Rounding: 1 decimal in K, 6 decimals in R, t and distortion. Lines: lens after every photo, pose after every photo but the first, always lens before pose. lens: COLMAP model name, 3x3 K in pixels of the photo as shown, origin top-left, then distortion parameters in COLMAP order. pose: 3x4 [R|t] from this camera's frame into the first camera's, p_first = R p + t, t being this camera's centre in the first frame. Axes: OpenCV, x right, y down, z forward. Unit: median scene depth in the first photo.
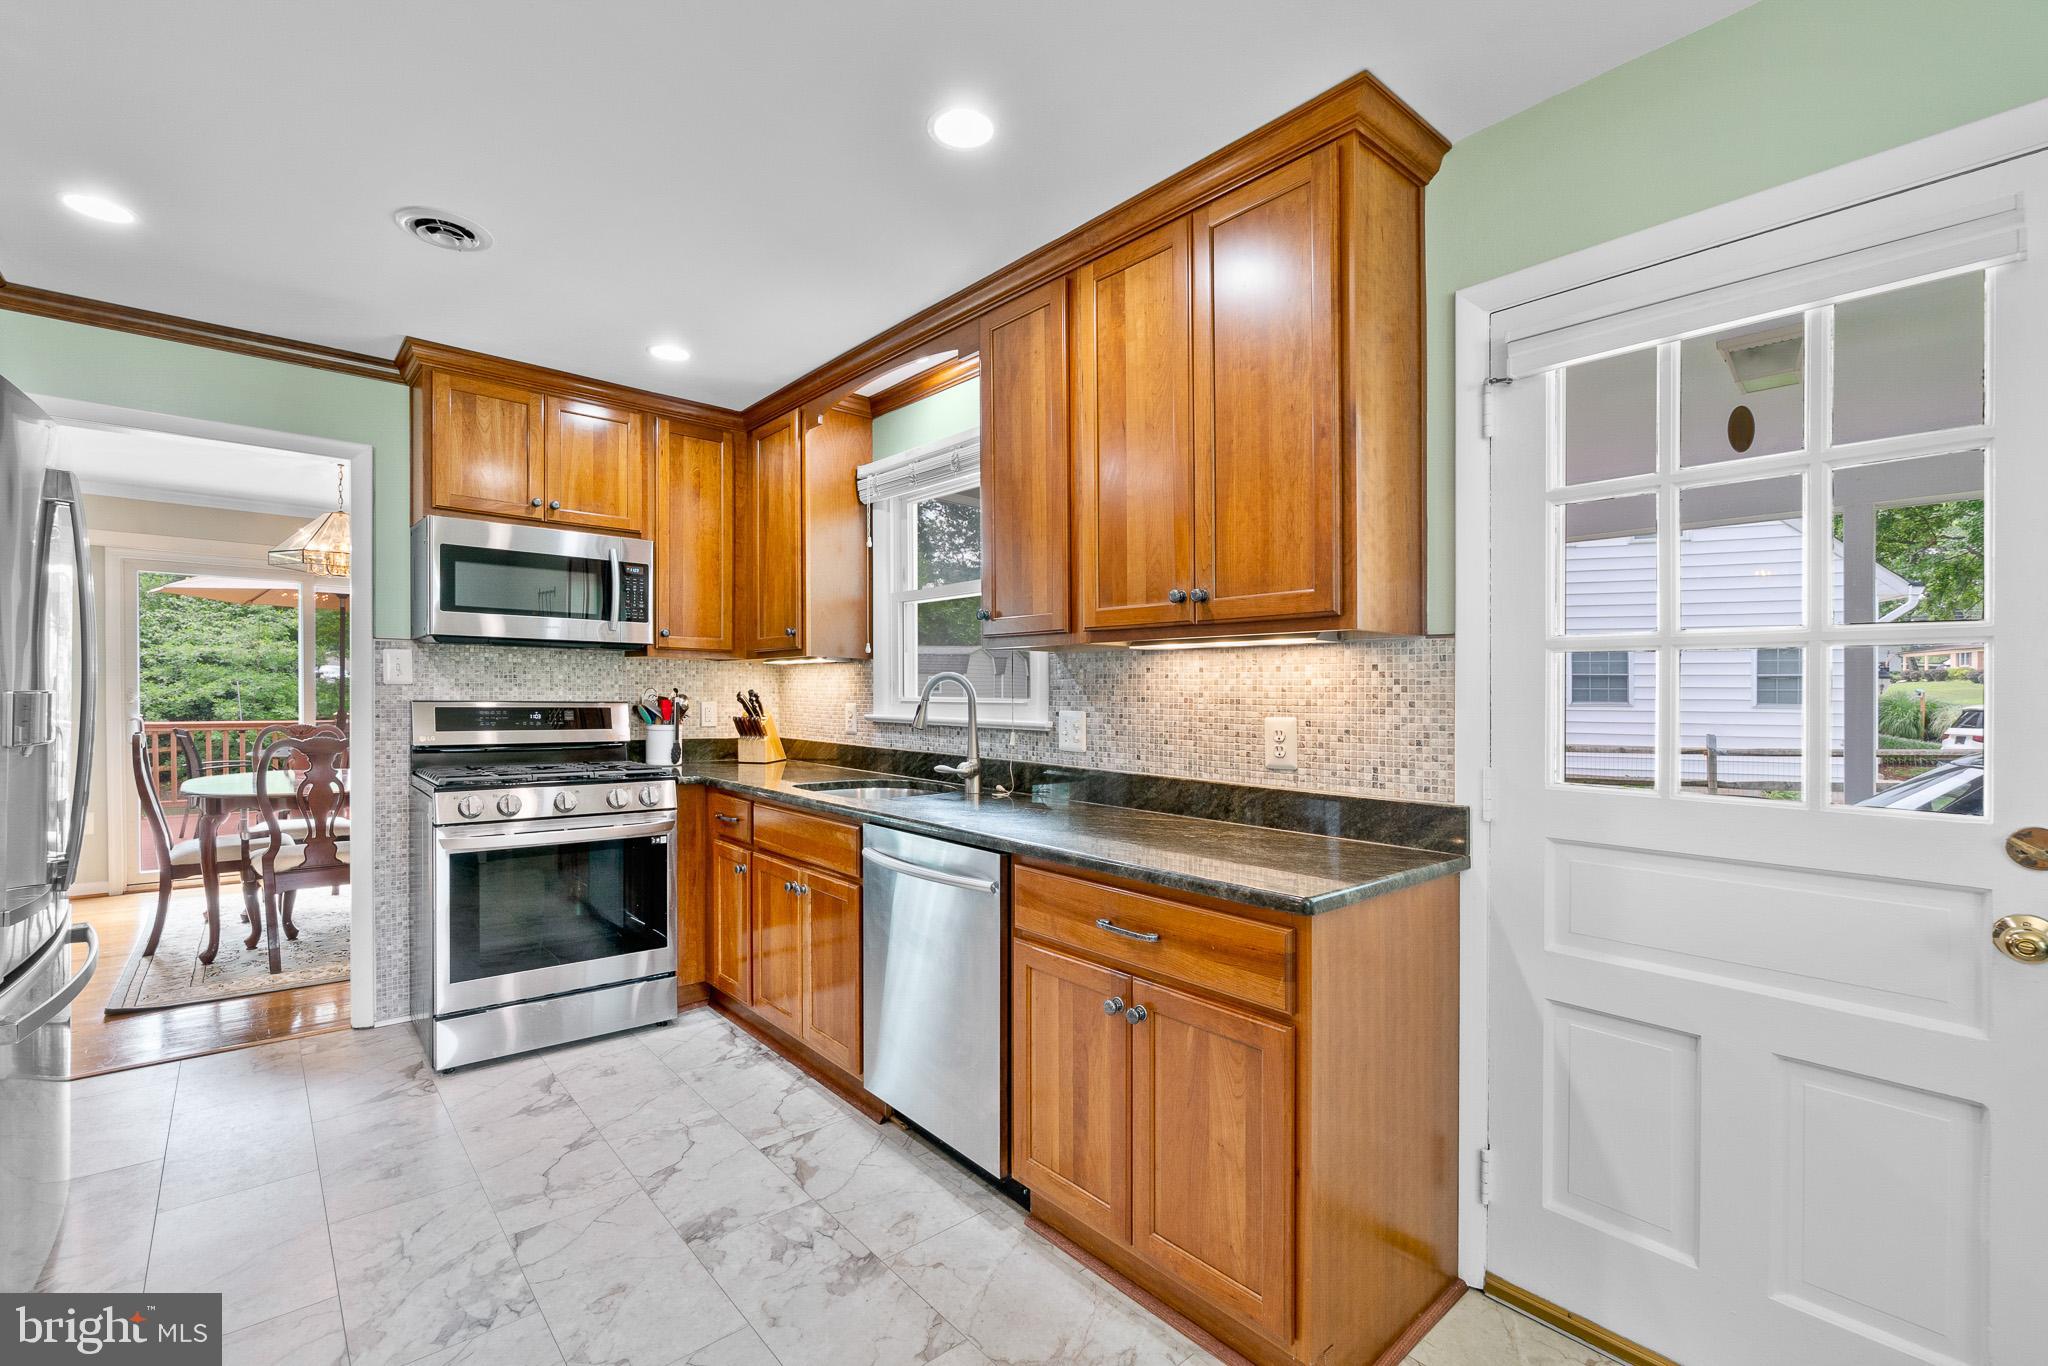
lens RADIAL K [[886.2, 0, 996.4], [0, 886.2, 689.8], [0, 0, 1]] dist [-0.001823, -0.000252]
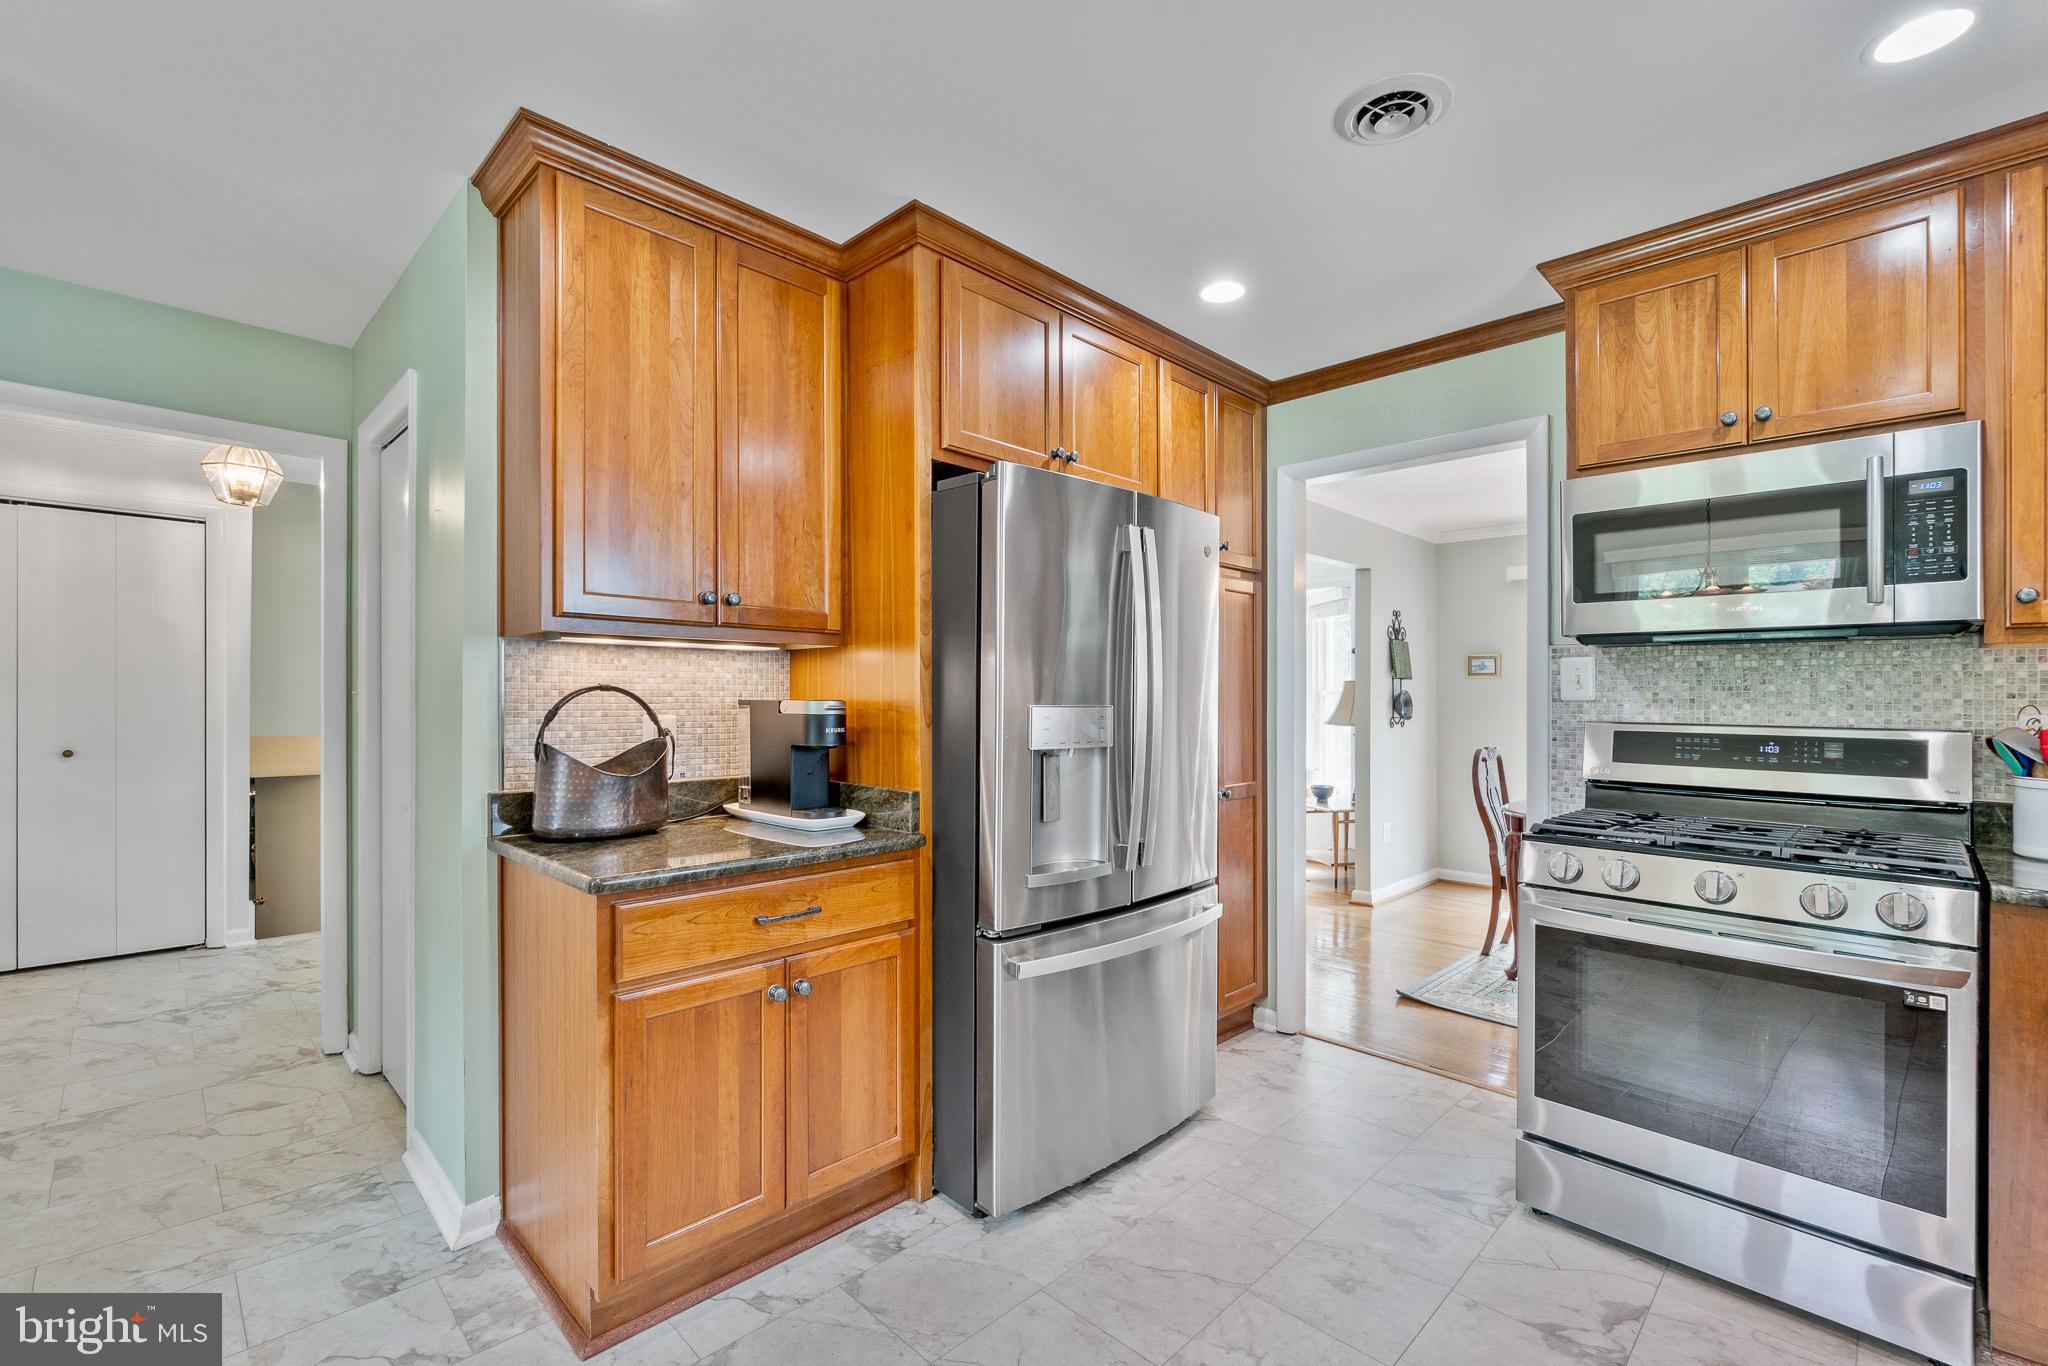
lens RADIAL K [[884.3, 0, 1020.2], [0, 884.3, 708.8], [0, 0, 1]] dist [-0.001076, -0.000091]
pose [[0.083645, 0.001803, -0.996494, 0.082234], [-0.007472, 0.999971, 0.001182, 0.003997], [0.996468, 0.007347, 0.083656, 0.424934]]
